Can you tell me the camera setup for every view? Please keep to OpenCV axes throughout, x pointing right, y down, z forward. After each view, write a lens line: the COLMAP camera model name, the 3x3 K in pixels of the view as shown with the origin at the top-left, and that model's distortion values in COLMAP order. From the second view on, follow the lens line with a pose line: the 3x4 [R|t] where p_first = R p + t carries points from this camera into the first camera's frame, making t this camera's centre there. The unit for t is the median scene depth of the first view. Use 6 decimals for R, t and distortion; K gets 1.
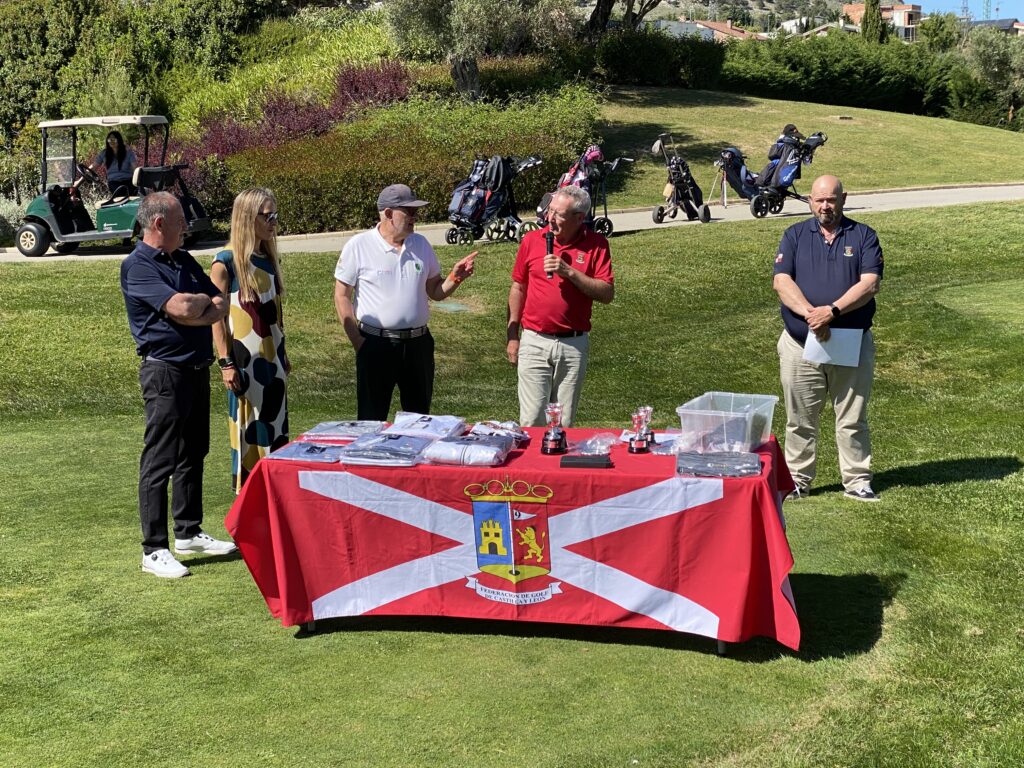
lens RADIAL K [[1688.6, 0, 505.6], [0, 1688.6, 377.3], [0, 0, 1]] dist [0.135742, 0.000000]
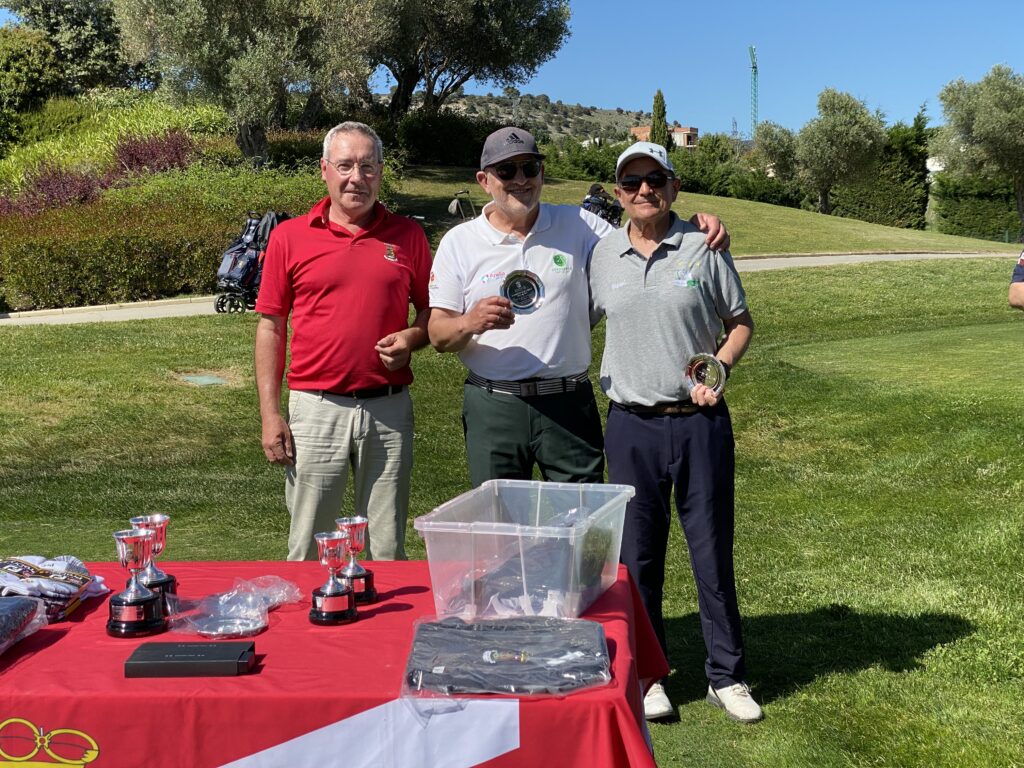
lens RADIAL K [[1523.1, 0, 508.0], [0, 1523.1, 377.6], [0, 0, 1]] dist [0.141026, 0.000000]
pose [[0.993678, -0.017588, 0.110881, 0.027710], [0.023725, 0.998244, -0.054273, 0.001097], [-0.109731, 0.056561, 0.992351, 0.202486]]
